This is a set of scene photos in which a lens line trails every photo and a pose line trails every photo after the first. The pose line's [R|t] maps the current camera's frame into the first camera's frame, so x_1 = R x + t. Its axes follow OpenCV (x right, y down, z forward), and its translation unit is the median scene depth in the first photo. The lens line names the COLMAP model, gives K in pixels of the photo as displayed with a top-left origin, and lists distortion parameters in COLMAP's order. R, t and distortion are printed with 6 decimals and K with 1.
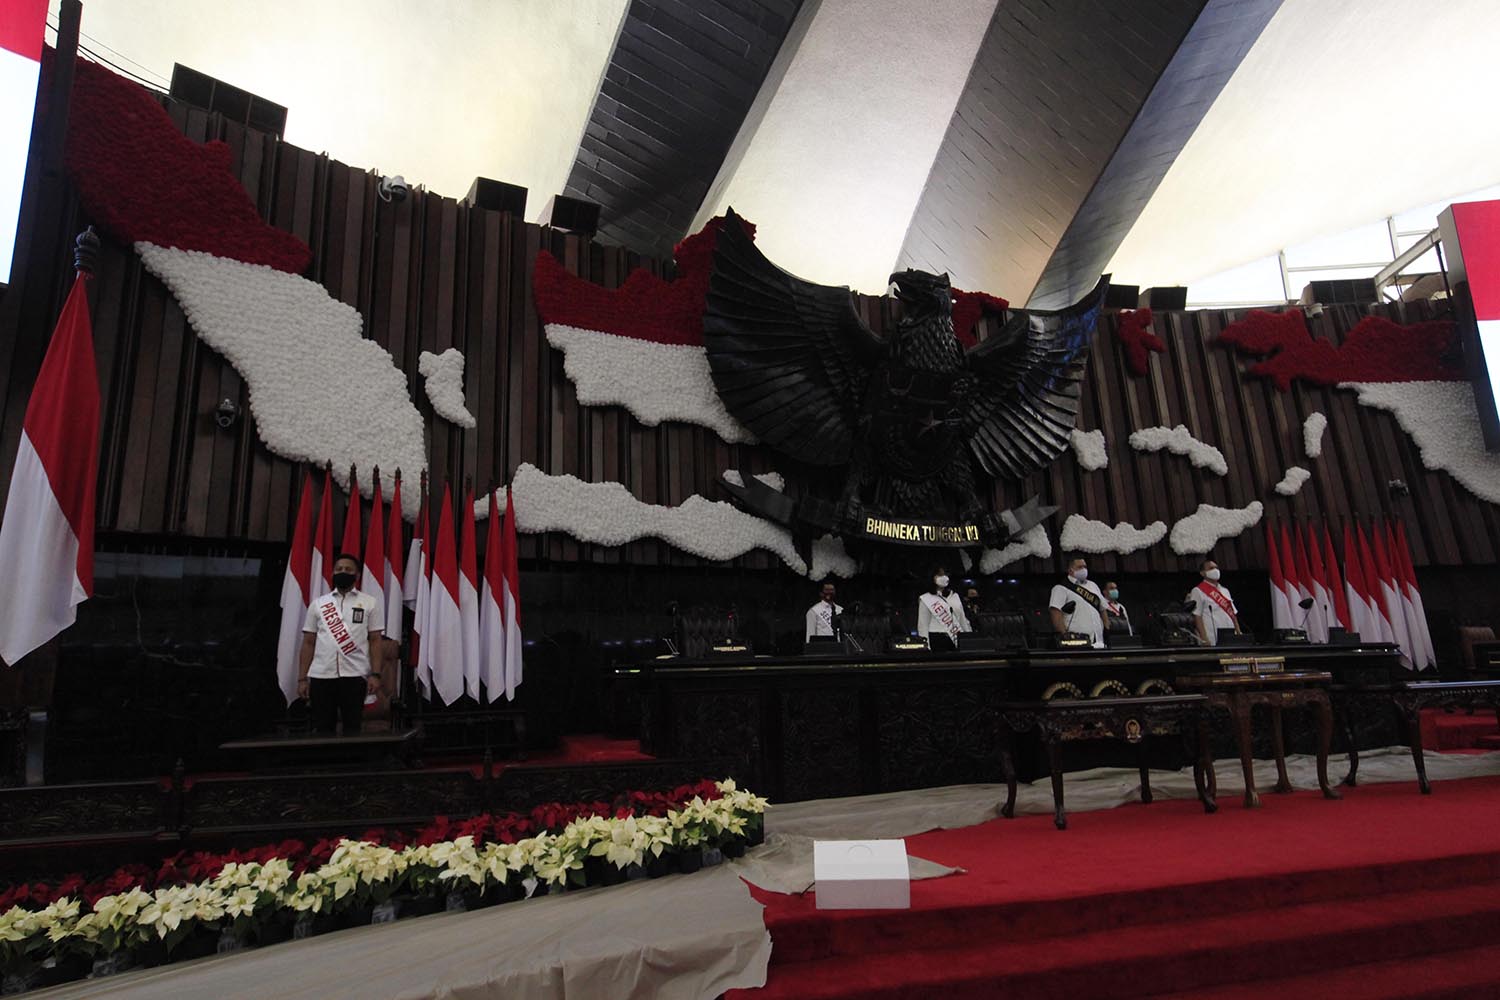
lens RADIAL K [[918.5, 0, 750.0], [0, 918.5, 500.0], [0, 0, 1]] dist [-0.040165, 0.059172]
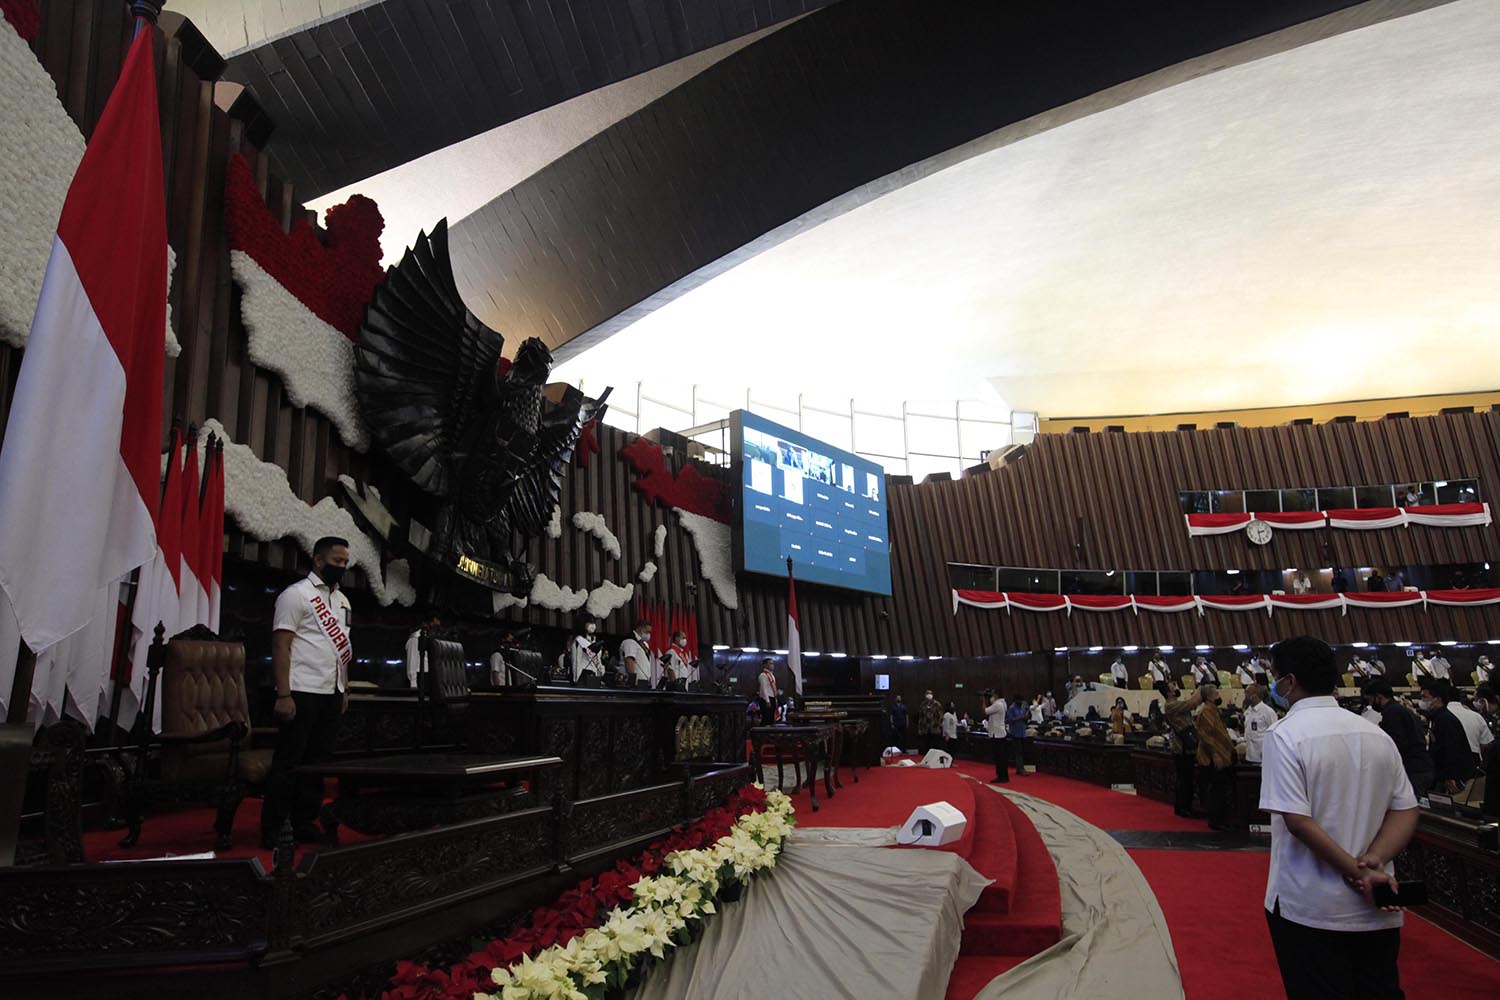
lens RADIAL K [[918.5, 0, 750.0], [0, 918.5, 500.0], [0, 0, 1]] dist [-0.040165, 0.059172]
pose [[0.521480, 0.216737, 0.825278, -0.555753], [-0.182895, 0.973114, -0.139993, 0.045071], [-0.833432, -0.077936, 0.547099, 0.167451]]
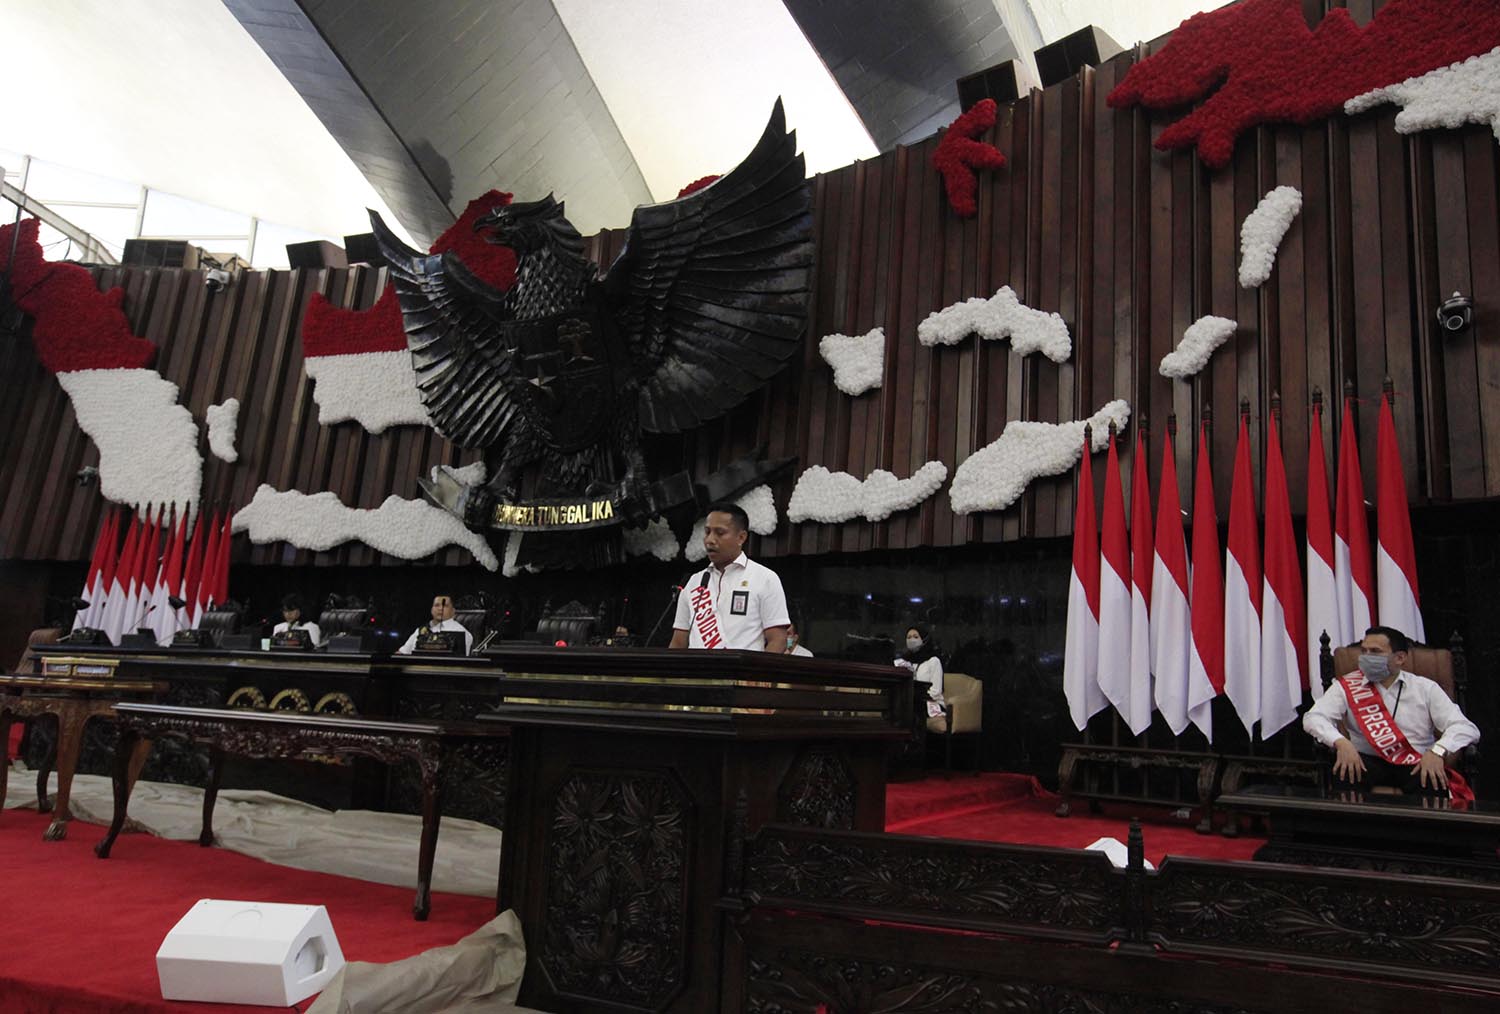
lens RADIAL K [[1030.8, 0, 752.4], [0, 1030.8, 527.5], [0, 0, 1]] dist [-0.004438, 0.000539]
pose [[0.642692, -0.065047, -0.763359, 1.018519], [0.085193, 0.996277, -0.013168, 0.075011], [0.761374, -0.056570, 0.645841, 0.541793]]
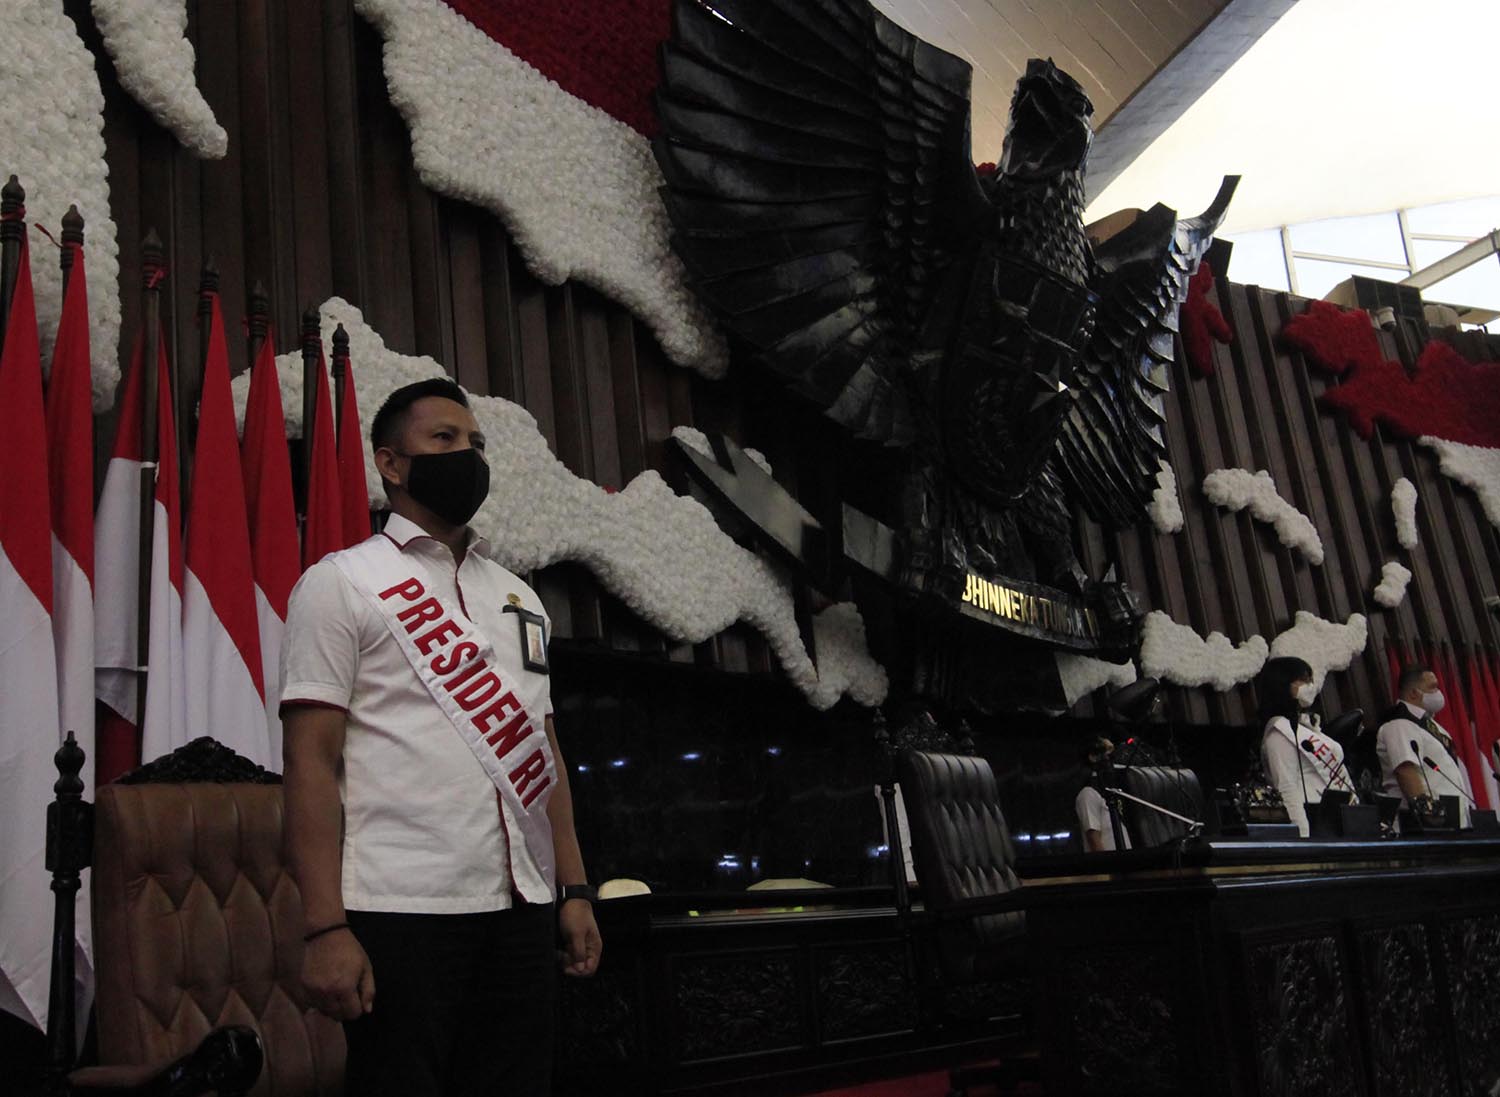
lens RADIAL K [[1597.8, 0, 750.0], [0, 1597.8, 548.5], [0, 0, 1]] dist [-0.046466, 0.022200]
pose [[0.859330, 0.090845, 0.503288, -0.352196], [-0.055436, 0.994844, -0.084920, 0.080481], [-0.508407, 0.045074, 0.859936, 0.373650]]
